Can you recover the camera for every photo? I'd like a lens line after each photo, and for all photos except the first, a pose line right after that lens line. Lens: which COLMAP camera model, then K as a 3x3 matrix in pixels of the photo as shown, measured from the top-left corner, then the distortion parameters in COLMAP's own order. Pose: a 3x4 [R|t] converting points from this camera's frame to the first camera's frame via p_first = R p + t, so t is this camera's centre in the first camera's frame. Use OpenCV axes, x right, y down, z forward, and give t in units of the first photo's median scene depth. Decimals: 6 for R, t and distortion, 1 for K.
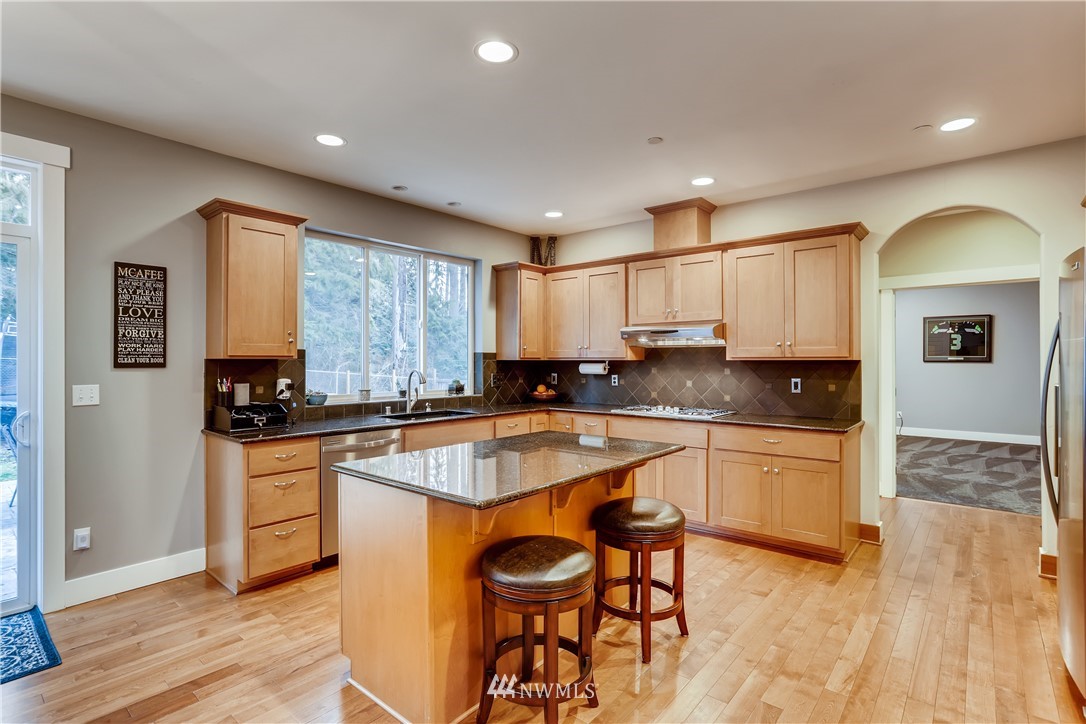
lens RADIAL K [[531.6, 0, 538.4], [0, 531.6, 357.5], [0, 0, 1]] dist [-0.043751, 0.021668]
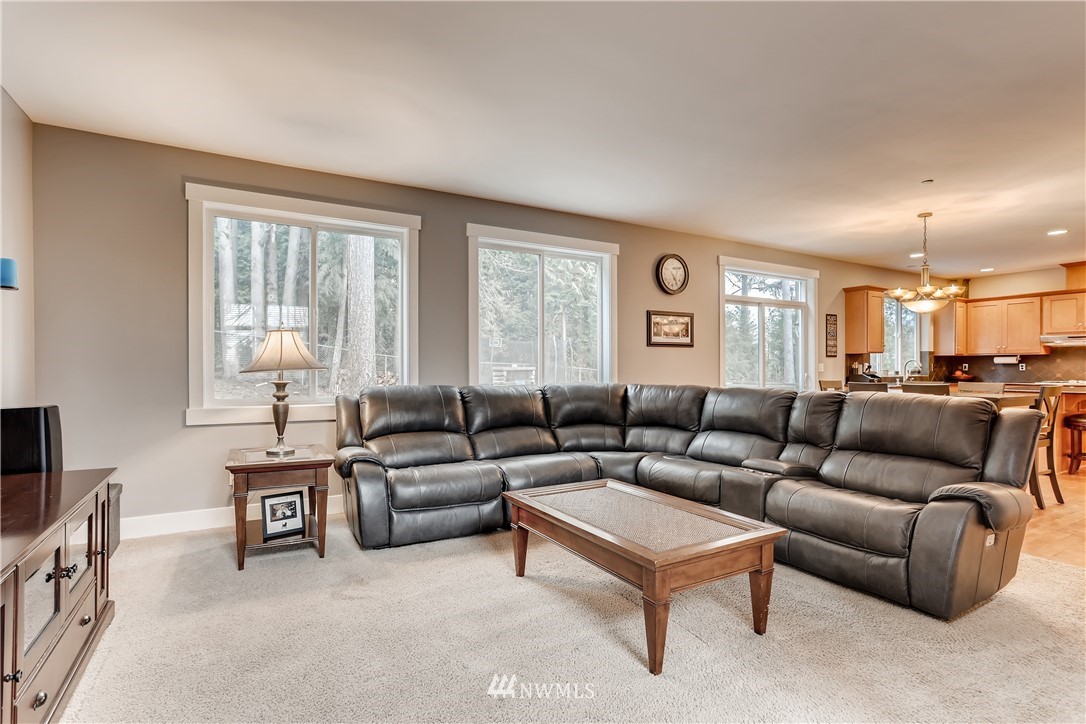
lens RADIAL K [[528.8, 0, 545.2], [0, 528.8, 366.8], [0, 0, 1]] dist [-0.002542, 0.008638]
pose [[0.945511, -0.002346, -0.325582, -0.812242], [0.004274, 0.999977, 0.005204, 0.030567], [0.325563, -0.006312, 0.945499, -1.164637]]
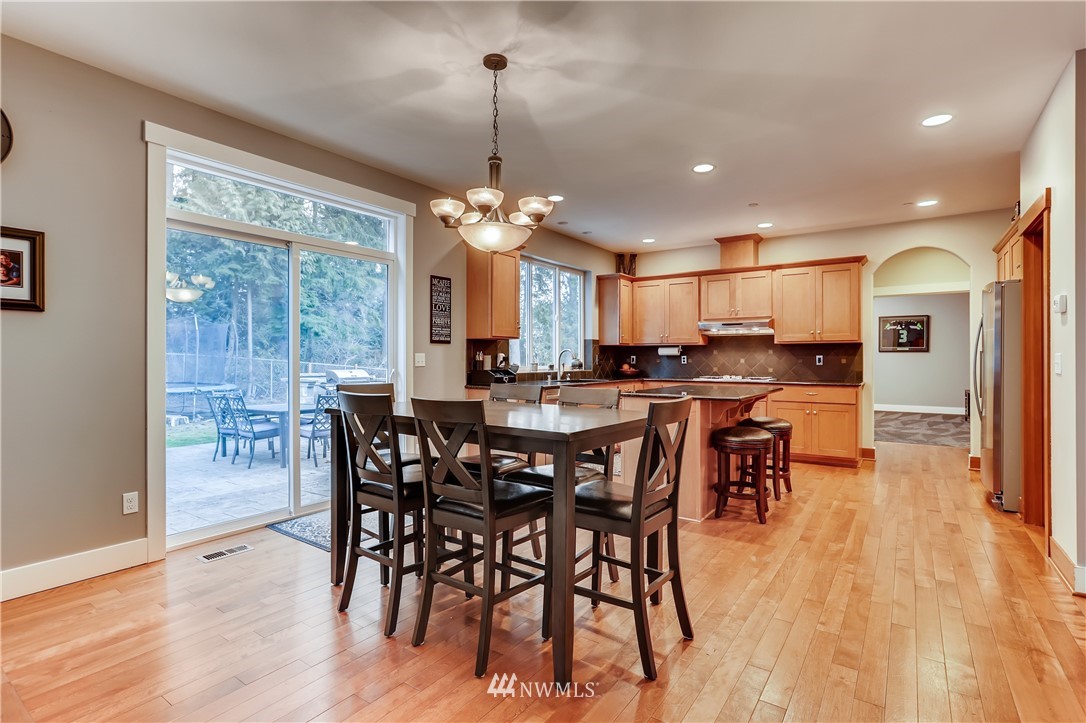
lens RADIAL K [[531.6, 0, 538.4], [0, 531.6, 357.0], [0, 0, 1]] dist [-0.043751, 0.021668]
pose [[0.995804, 0.000217, 0.091510, -0.412421], [-0.000397, 0.999998, 0.001953, 0.037656], [-0.091510, -0.001981, 0.995802, -0.391872]]
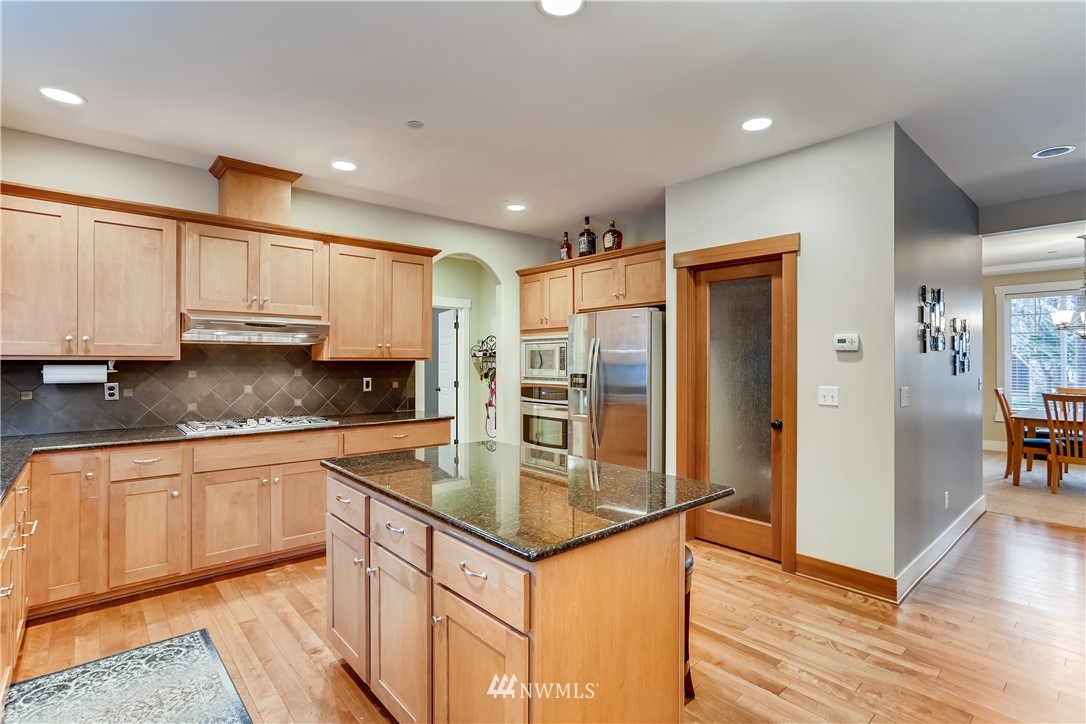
lens RADIAL K [[528.8, 0, 545.2], [0, 528.8, 366.8], [0, 0, 1]] dist [-0.002542, 0.008638]
pose [[0.148633, -0.010902, 0.988832, -0.470212], [-0.006485, 0.999907, 0.011999, 0.002075], [-0.988871, -0.008196, 0.148549, 0.440335]]
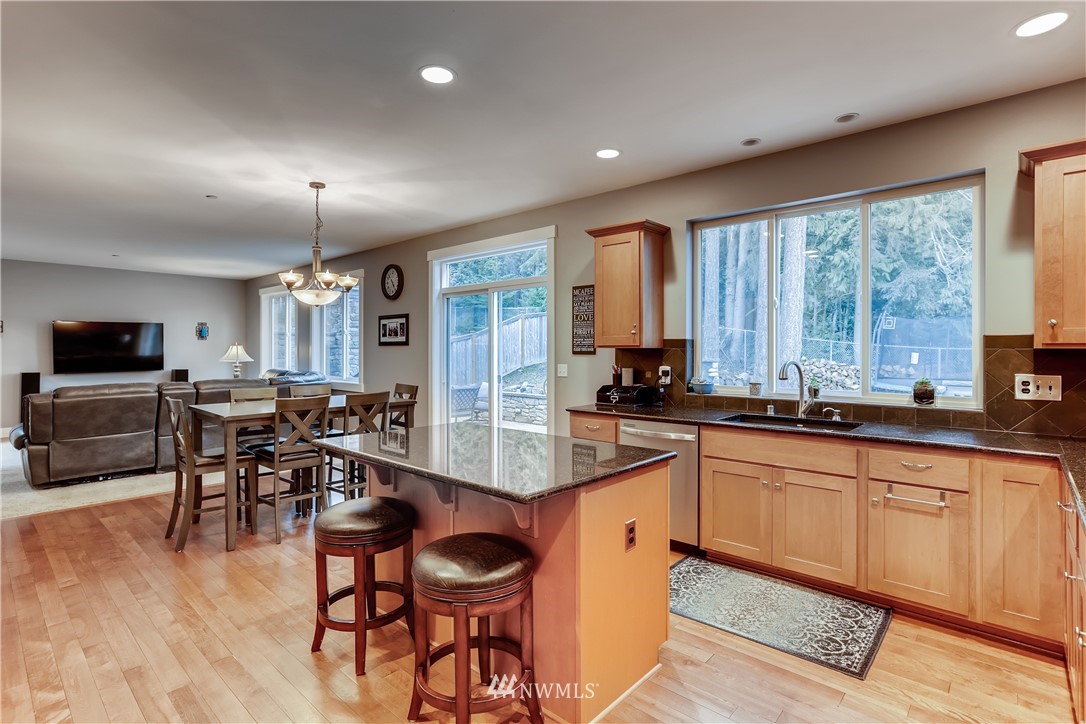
lens RADIAL K [[531.1, 0, 547.5], [0, 531.1, 348.2], [0, 0, 1]] dist [-0.021170, 0.000182]
pose [[-0.026692, -0.004925, -0.999632, 0.512211], [0.003555, 0.999981, -0.005022, 0.006281], [0.999637, -0.003688, -0.026674, 0.624719]]
